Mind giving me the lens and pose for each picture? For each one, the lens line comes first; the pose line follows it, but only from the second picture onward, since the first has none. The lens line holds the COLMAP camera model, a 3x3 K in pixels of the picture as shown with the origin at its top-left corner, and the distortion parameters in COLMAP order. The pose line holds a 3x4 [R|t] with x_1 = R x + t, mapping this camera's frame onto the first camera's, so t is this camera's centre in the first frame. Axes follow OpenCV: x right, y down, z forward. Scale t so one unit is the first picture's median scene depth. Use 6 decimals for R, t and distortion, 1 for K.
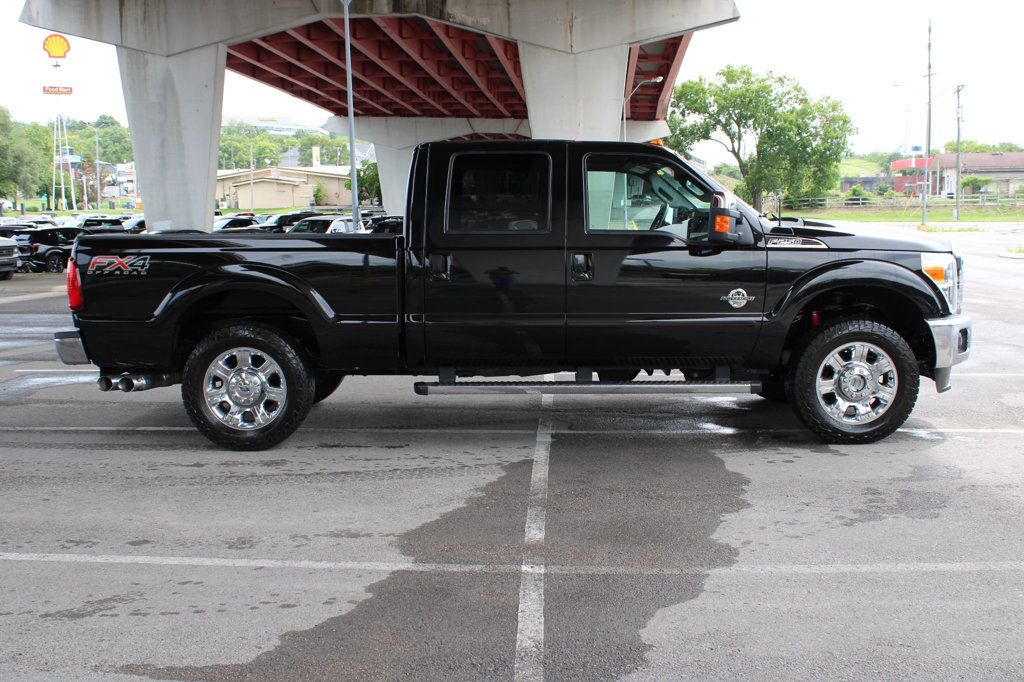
lens RADIAL K [[1115.0, 0, 512.0], [0, 1115.0, 341.0], [0, 0, 1]] dist [-0.128650, 0.201710]
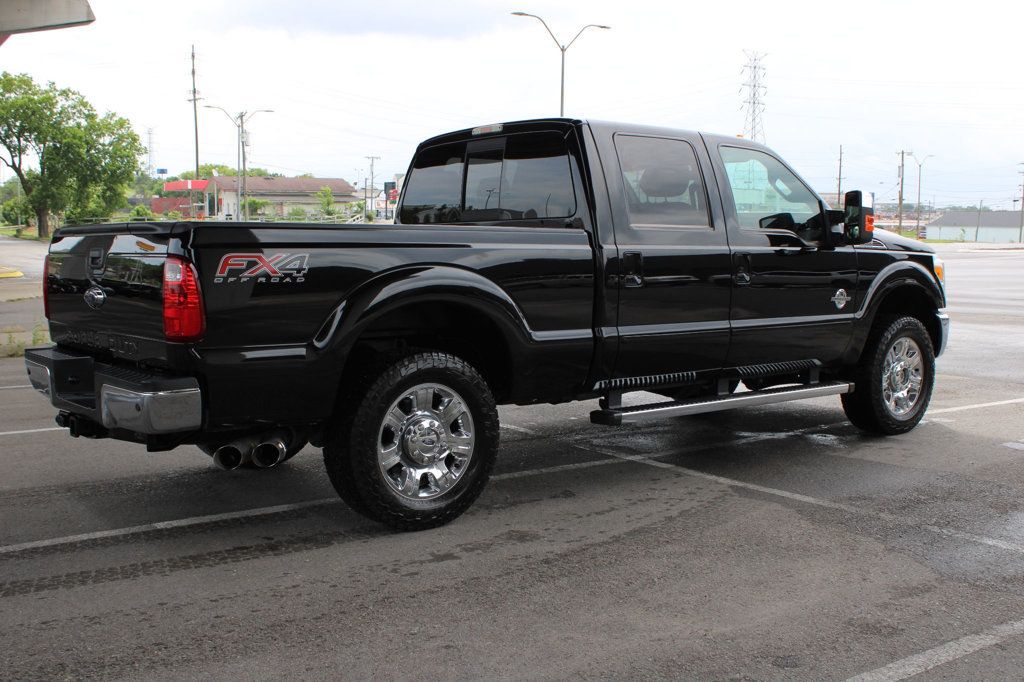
lens RADIAL K [[1115.0, 0, 512.0], [0, 1115.0, 341.0], [0, 0, 1]] dist [-0.128650, 0.201710]
pose [[0.784358, -0.046642, 0.618552, -0.065716], [0.059074, 0.998254, 0.000363, -0.001877], [-0.617489, 0.036256, 0.785744, 0.041457]]
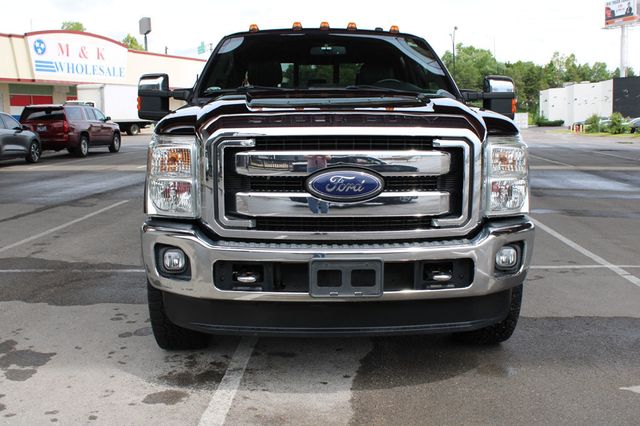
lens RADIAL K [[696.9, 0, 320.0], [0, 696.9, 213.0], [0, 0, 1]] dist [-0.128650, 0.201710]
pose [[0.016773, 0.141719, -0.989765, 0.090309], [-0.097500, 0.985418, 0.139445, -0.010779], [0.995094, 0.094163, 0.030346, 0.113591]]
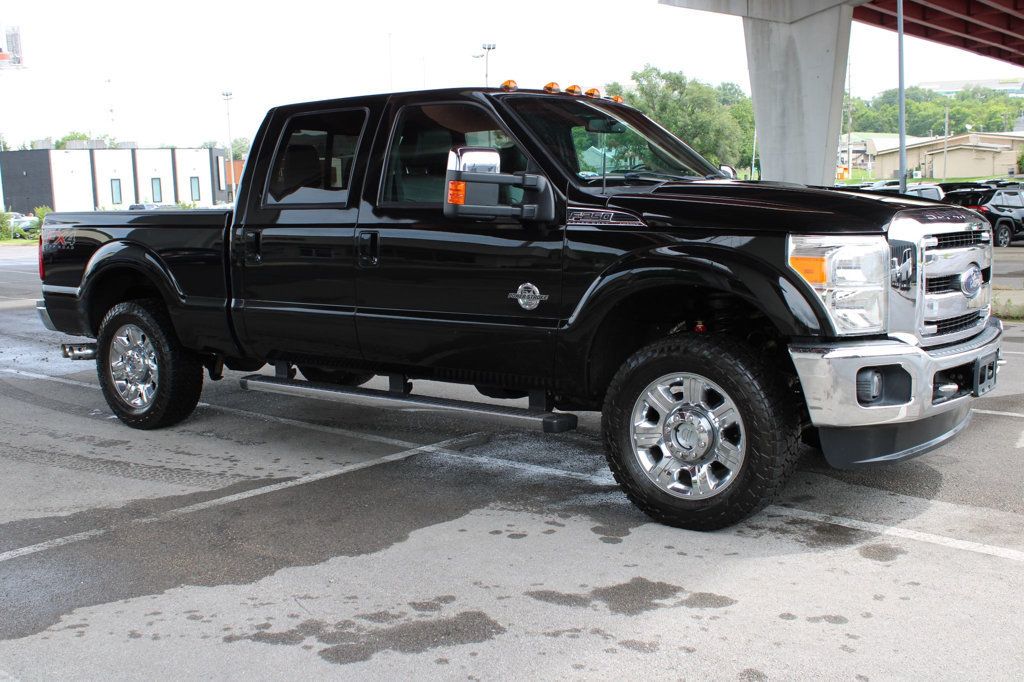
lens RADIAL K [[1115.0, 0, 512.0], [0, 1115.0, 341.0], [0, 0, 1]] dist [-0.128650, 0.201710]
pose [[0.795572, 0.067922, -0.602040, 0.064808], [-0.051836, 0.997683, 0.044059, -0.004176], [0.603638, -0.003844, 0.797249, 0.042568]]
